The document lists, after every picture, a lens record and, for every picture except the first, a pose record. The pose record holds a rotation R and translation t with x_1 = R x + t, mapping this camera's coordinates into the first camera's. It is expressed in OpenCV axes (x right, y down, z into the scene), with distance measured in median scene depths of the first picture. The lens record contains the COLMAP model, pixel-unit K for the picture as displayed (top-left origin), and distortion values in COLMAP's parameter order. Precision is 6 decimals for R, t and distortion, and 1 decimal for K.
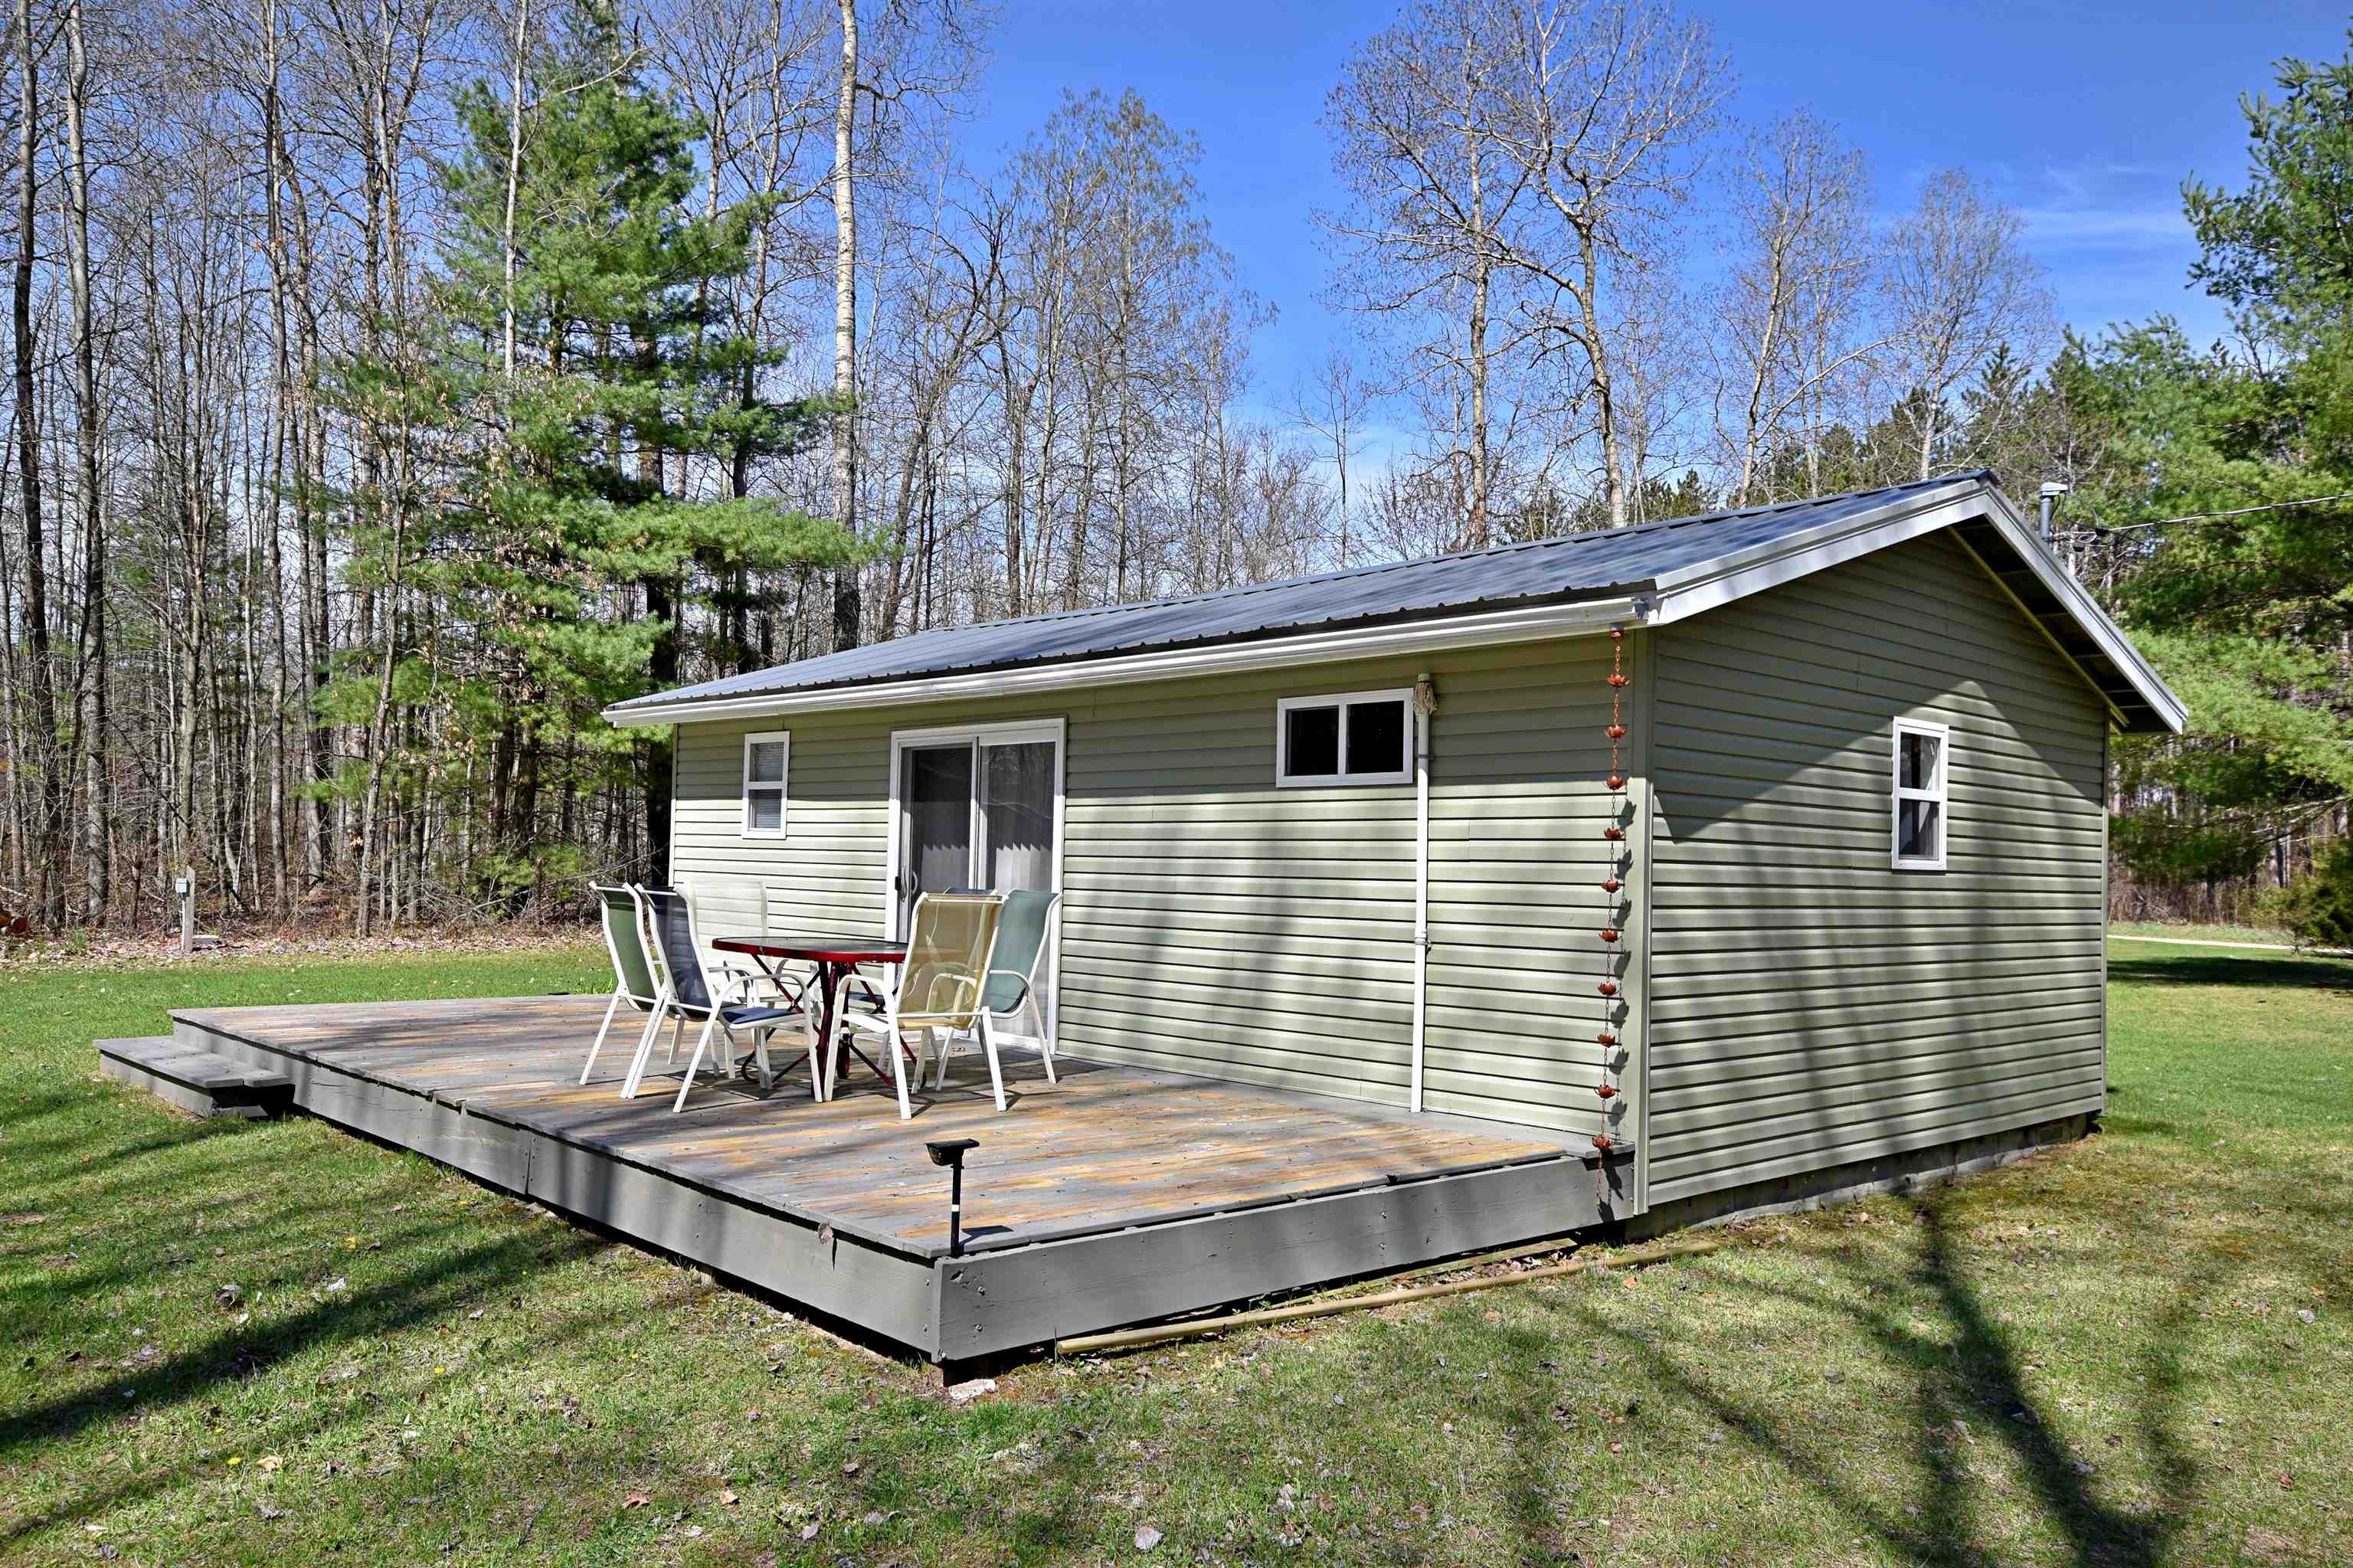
lens RADIAL K [[1713.2, 0, 1170.0], [0, 1713.2, 792.4], [0, 0, 1]] dist [-0.007985, -0.000533]
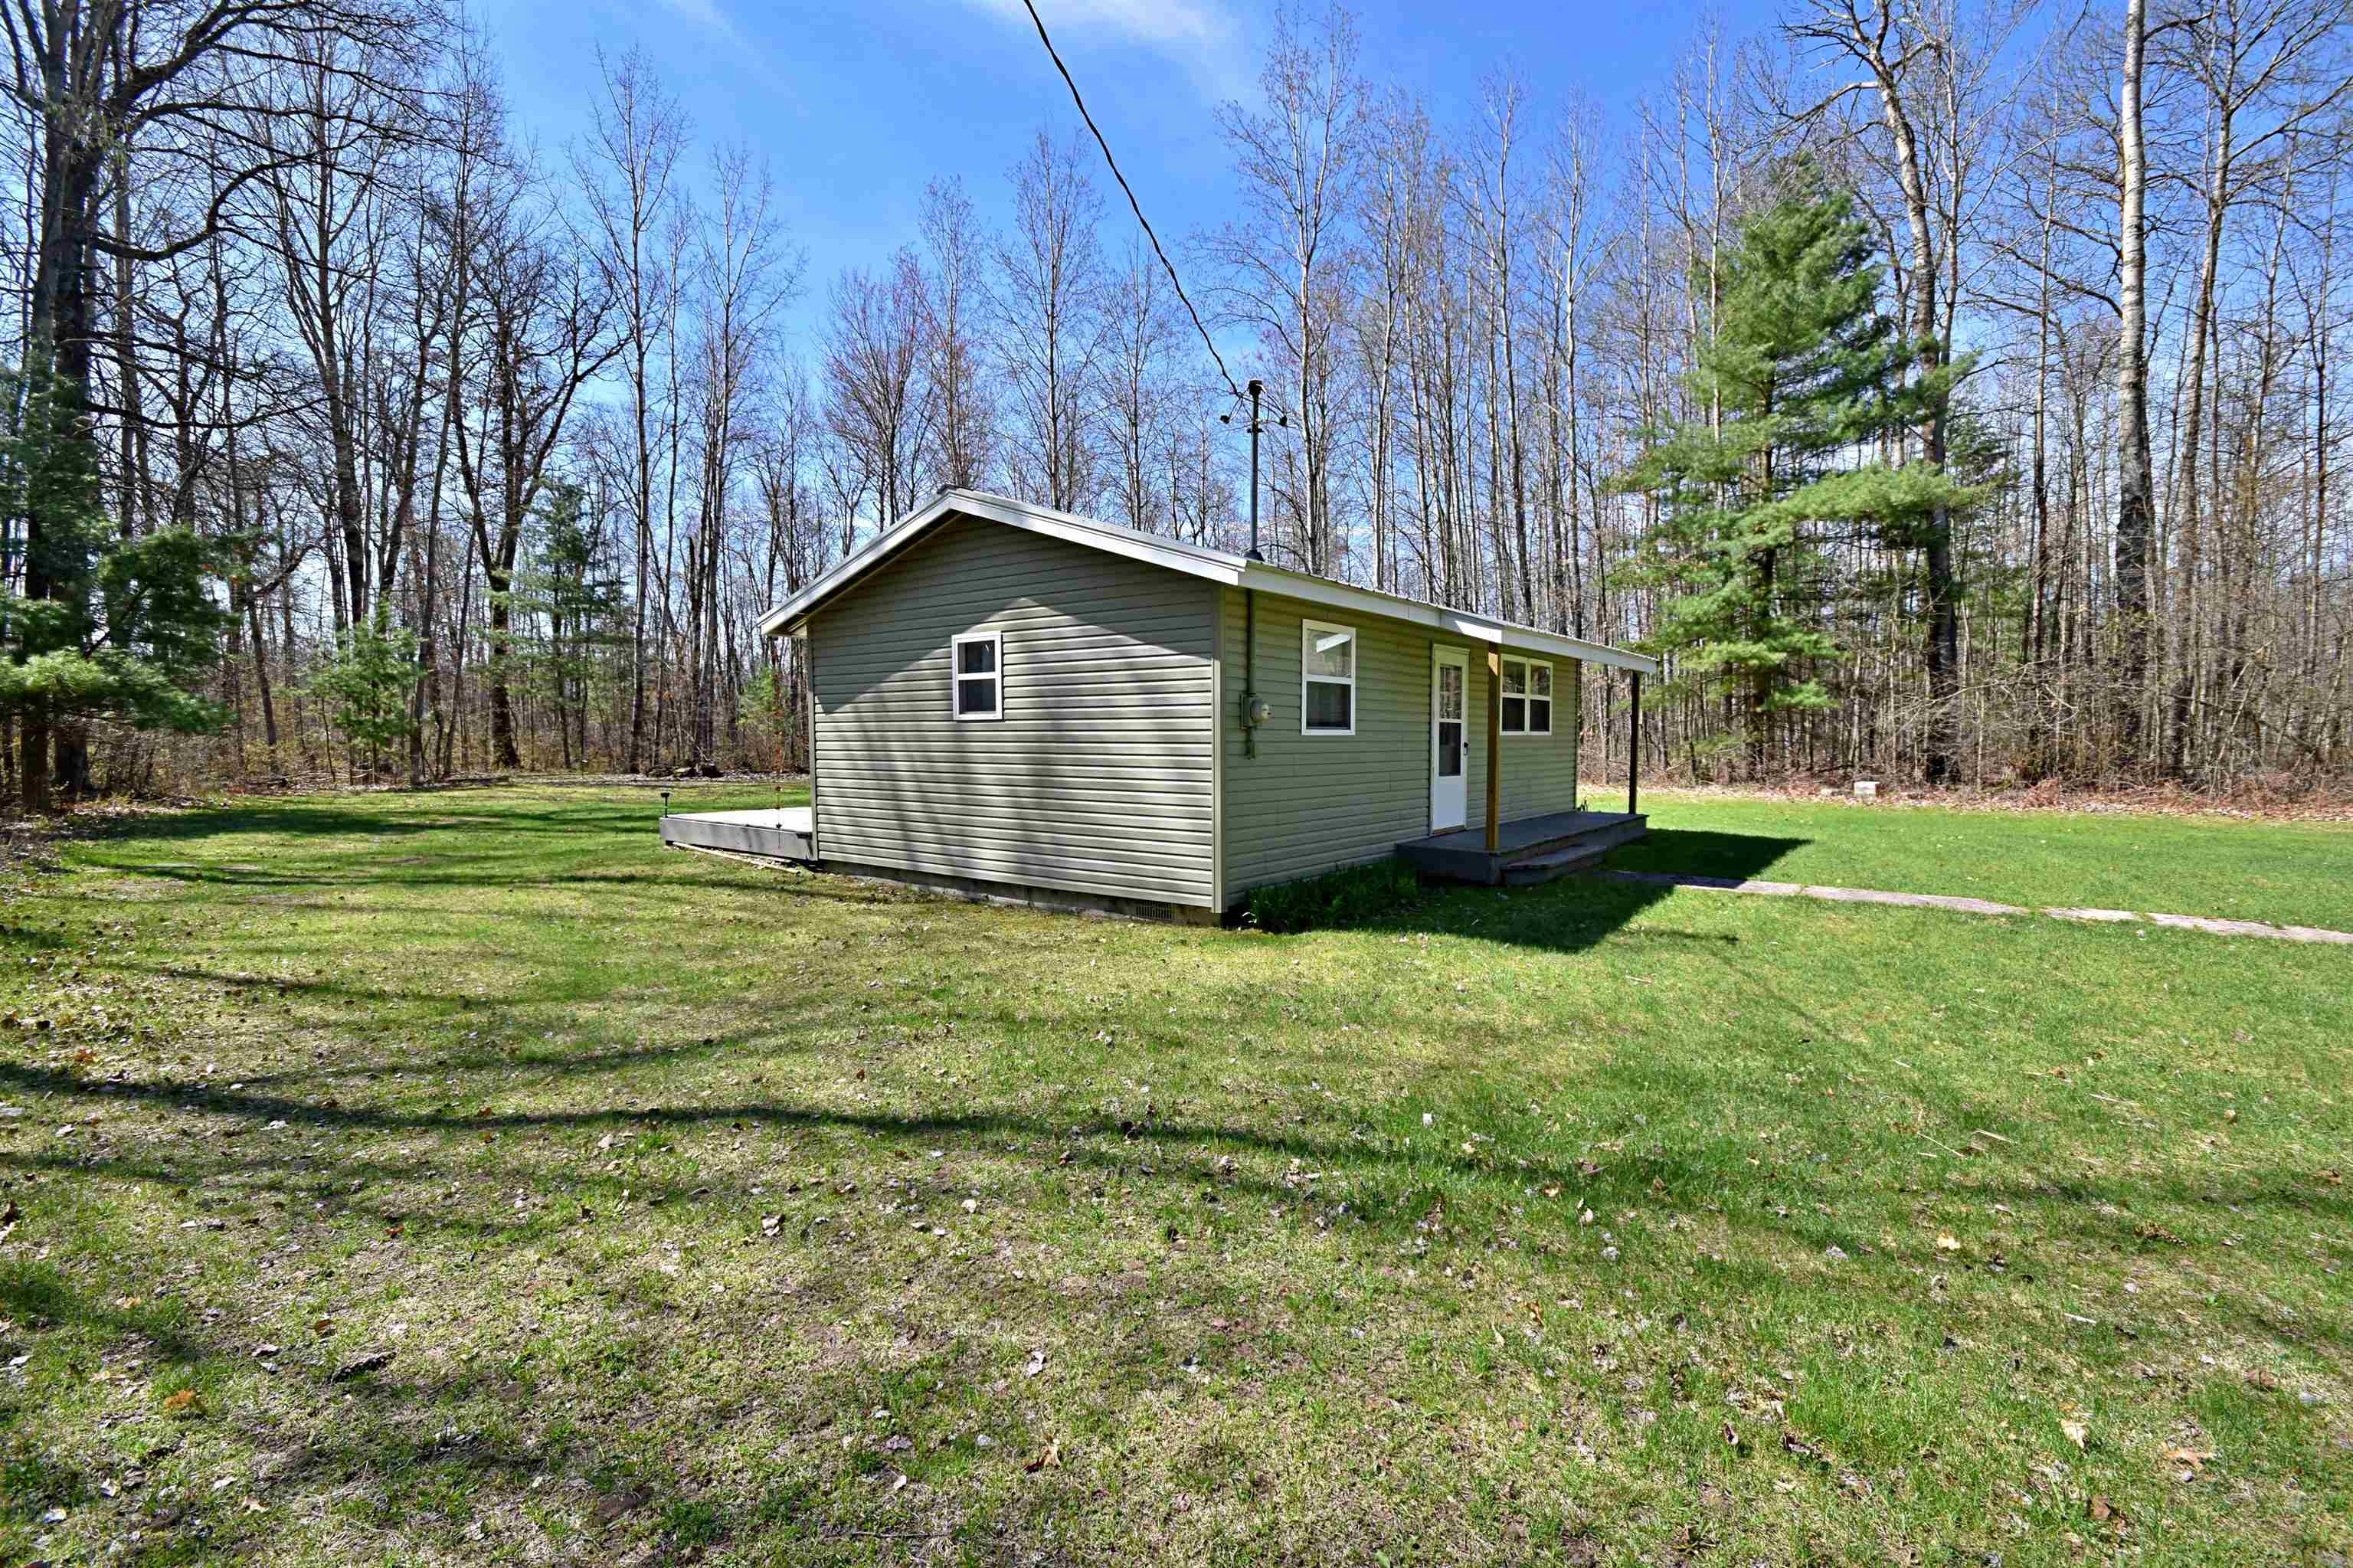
lens RADIAL K [[1041.7, 0, 1170.1], [0, 1041.7, 775.2], [0, 0, 1]] dist [-0.001688, -0.004064]
pose [[0.167292, 0.011072, -0.985845, 1.540217], [0.045163, 0.998801, 0.018882, 0.092237], [0.984873, -0.047682, 0.166591, 1.031780]]
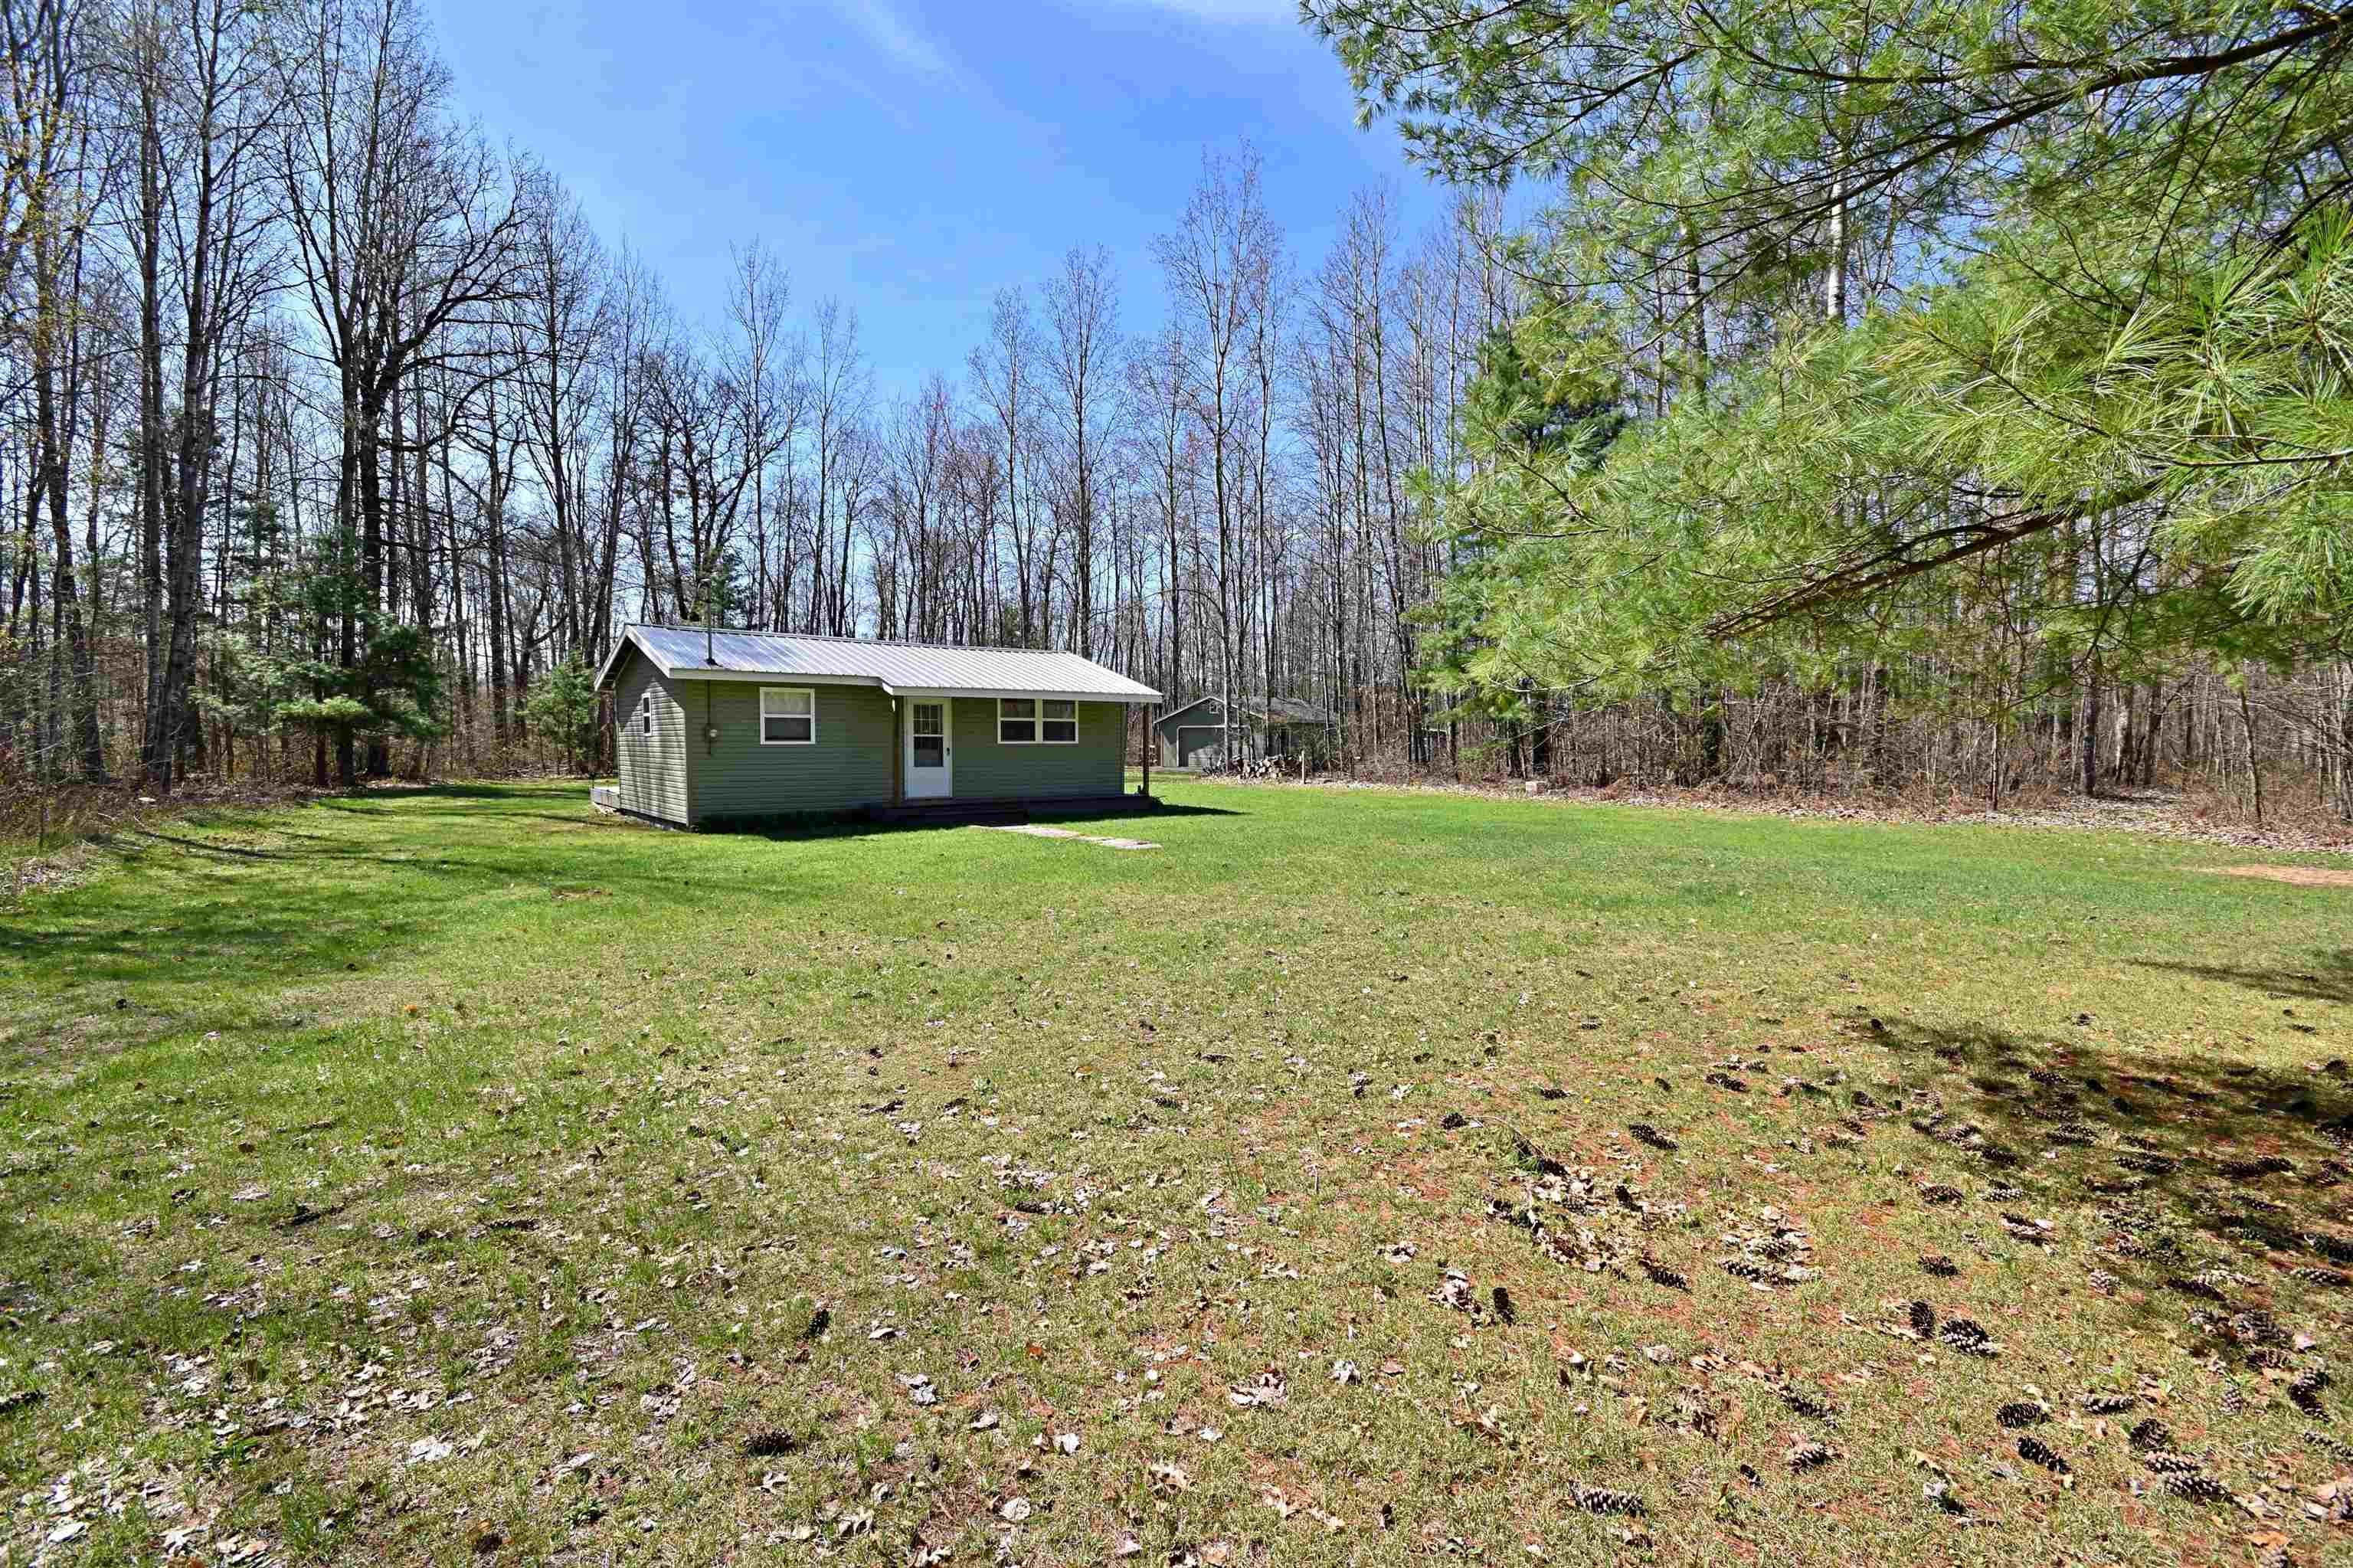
lens RADIAL K [[1041.7, 0, 1182.7], [0, 1041.7, 773.6], [0, 0, 1]] dist [-0.001688, -0.004064]
pose [[-0.045987, 0.004349, -0.998933, 2.583200], [0.037974, 0.999275, 0.002602, 0.160827], [0.998220, -0.037814, -0.046119, 2.223403]]
